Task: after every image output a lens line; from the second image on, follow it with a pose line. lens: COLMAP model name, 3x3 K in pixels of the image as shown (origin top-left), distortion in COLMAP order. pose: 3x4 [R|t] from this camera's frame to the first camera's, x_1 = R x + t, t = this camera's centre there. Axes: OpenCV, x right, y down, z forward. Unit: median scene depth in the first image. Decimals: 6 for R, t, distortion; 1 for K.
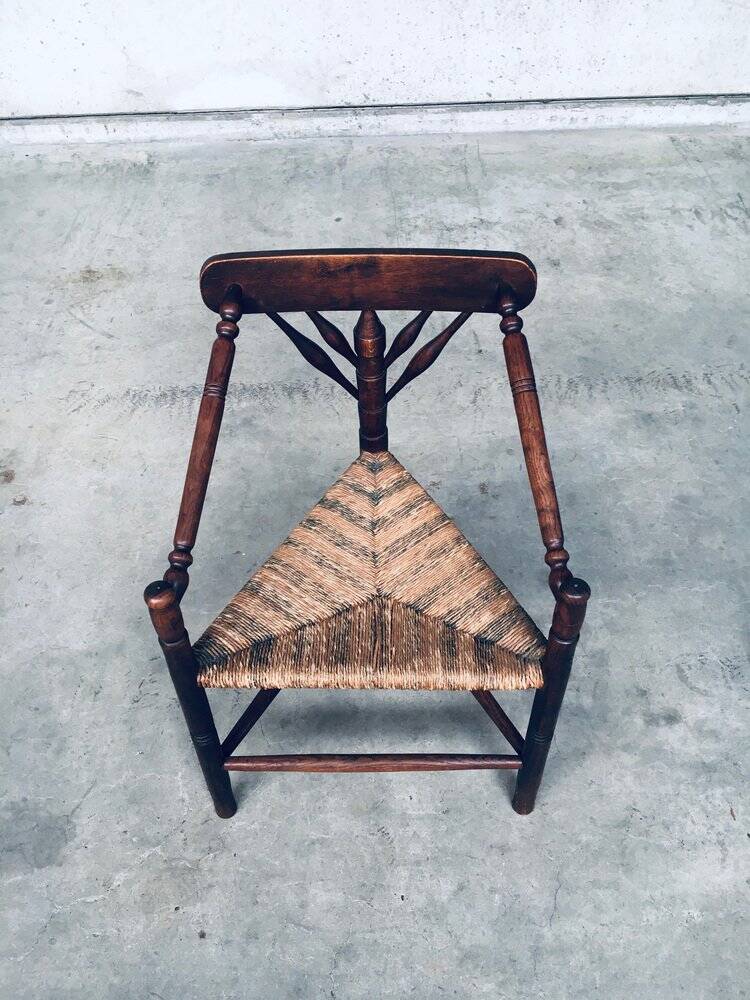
lens RADIAL K [[856.0, 0, 370.3], [0, 856.0, 492.0], [0, 0, 1]] dist [0.079680, -0.124076]
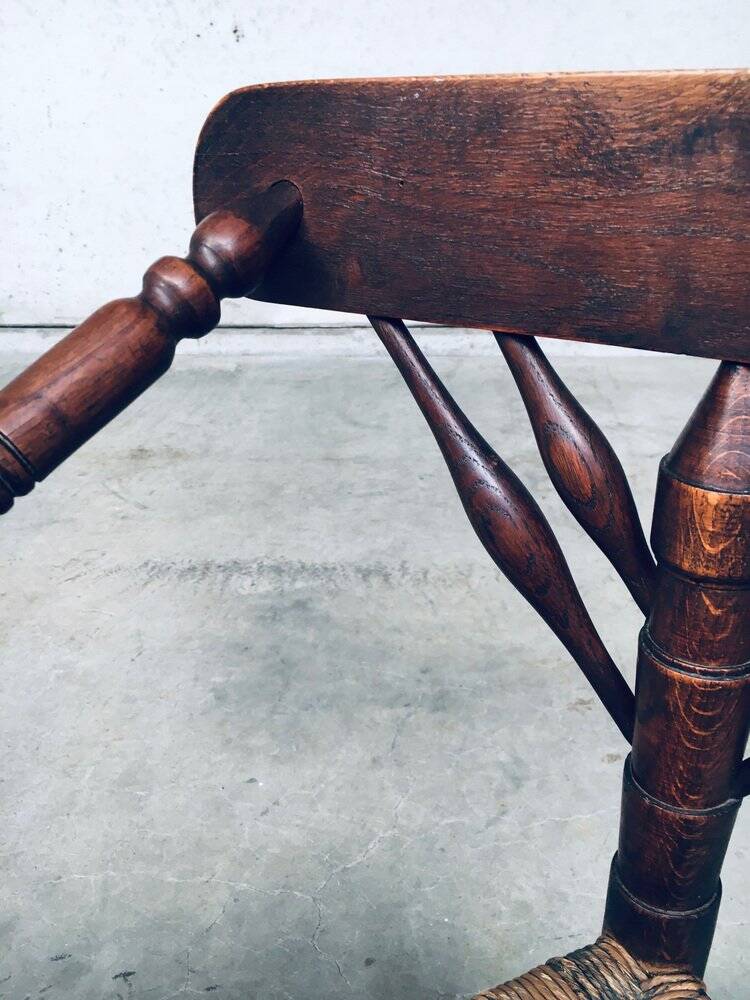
lens RADIAL K [[856.0, 0, 366.7], [0, 856.0, 497.0], [0, 0, 1]] dist [0.079680, -0.124076]
pose [[0.992092, 0.051087, -0.114647, -0.019251], [-0.090356, 0.924688, -0.369848, 0.112177], [0.087118, 0.377282, 0.921992, 0.421571]]
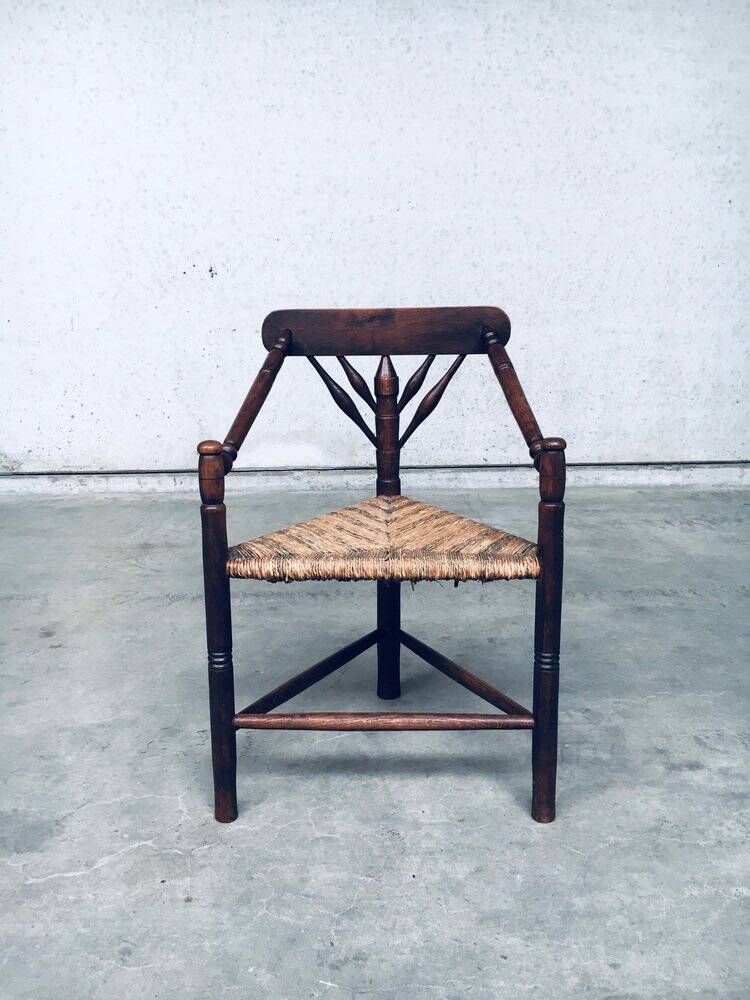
lens RADIAL K [[856.0, 0, 370.7], [0, 856.0, 501.0], [0, 0, 1]] dist [0.079680, -0.124076]
pose [[0.999605, 0.012752, -0.025044, 0.008108], [-0.024739, 0.822044, -0.568886, 0.535988], [0.013333, 0.569281, 0.822035, 0.031098]]
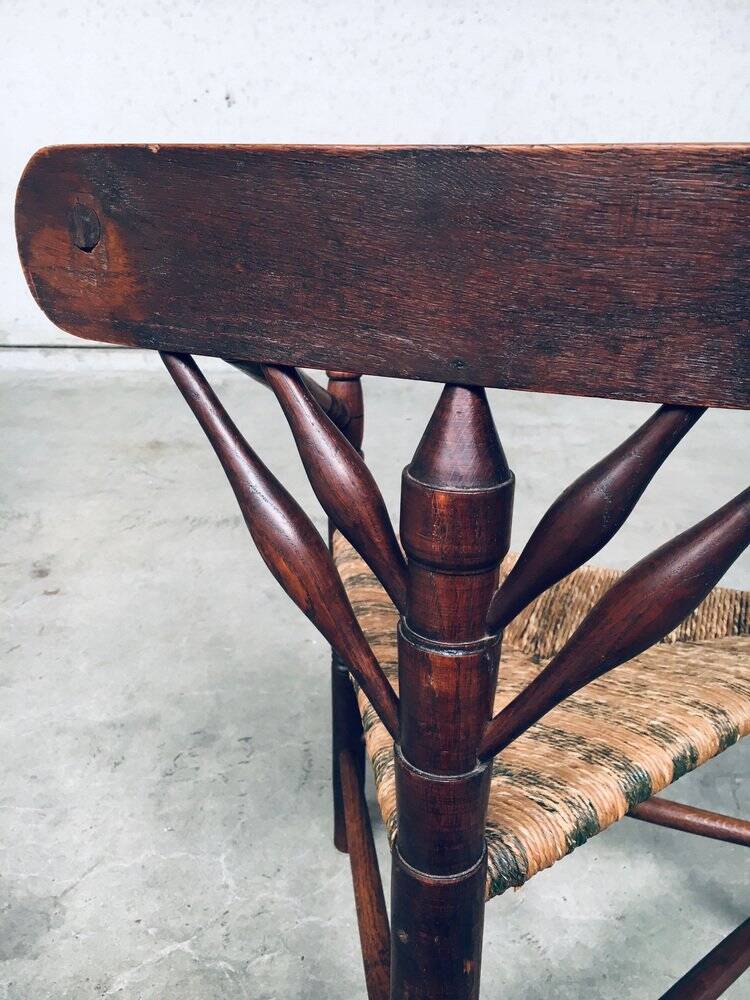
lens RADIAL K [[856.0, 0, 369.0], [0, 856.0, 504.3], [0, 0, 1]] dist [0.079680, -0.124076]
pose [[0.998865, 0.039989, -0.025871, -0.087334], [-0.047182, 0.904947, -0.422900, 0.323008], [0.006500, 0.423641, 0.905807, 0.227165]]
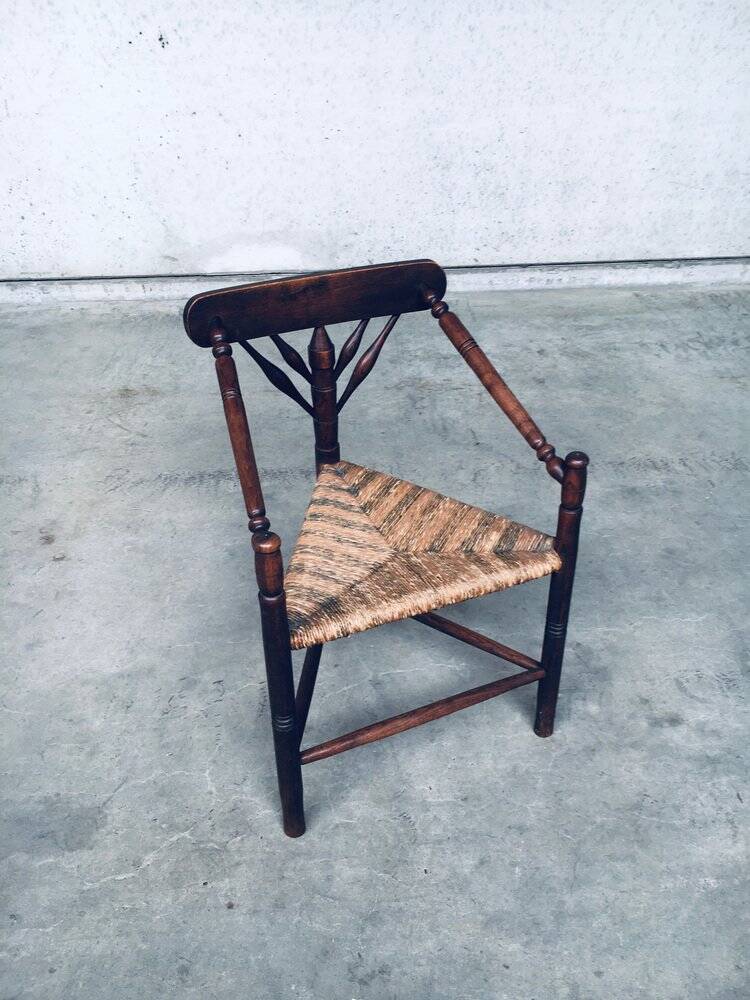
lens RADIAL K [[856.0, 0, 369.9], [0, 856.0, 494.8], [0, 0, 1]] dist [0.079680, -0.124076]
pose [[0.999957, -0.003193, 0.008735, -0.029548], [0.005214, 0.970205, -0.242231, 0.230188], [-0.007701, 0.242266, 0.970179, -0.082900]]
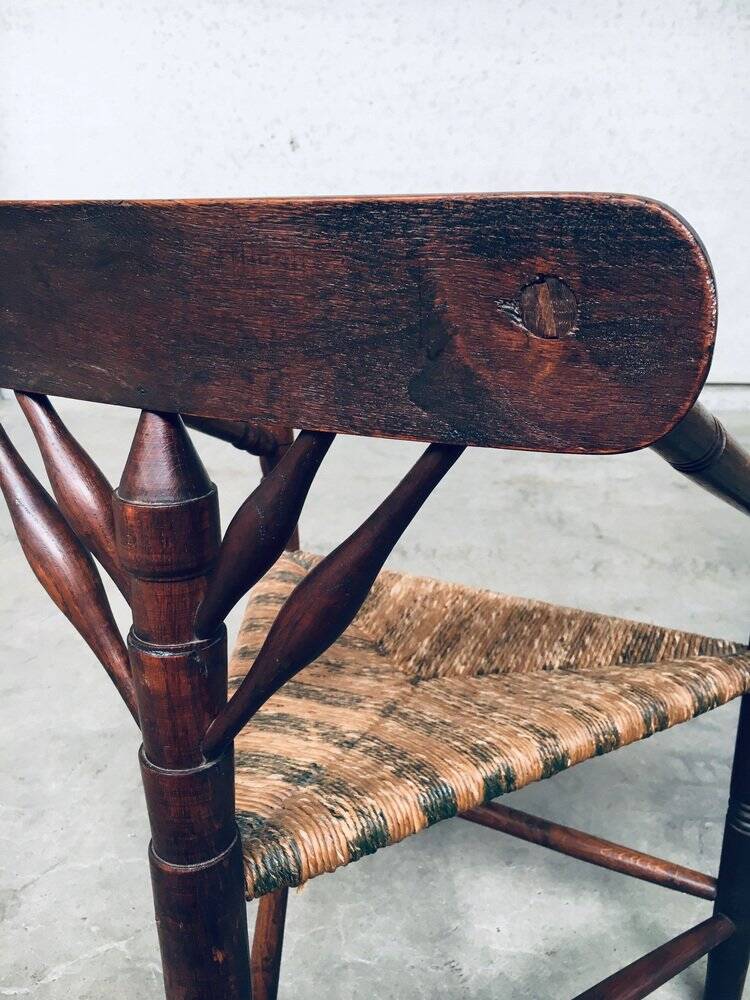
lens RADIAL K [[856.0, 0, 370.7], [0, 856.0, 504.6], [0, 0, 1]] dist [0.079680, -0.124076]
pose [[0.987732, 0.060204, -0.144086, 0.023096], [-0.119161, 0.886922, -0.446285, 0.327194], [0.100925, 0.457980, 0.883215, 0.215819]]
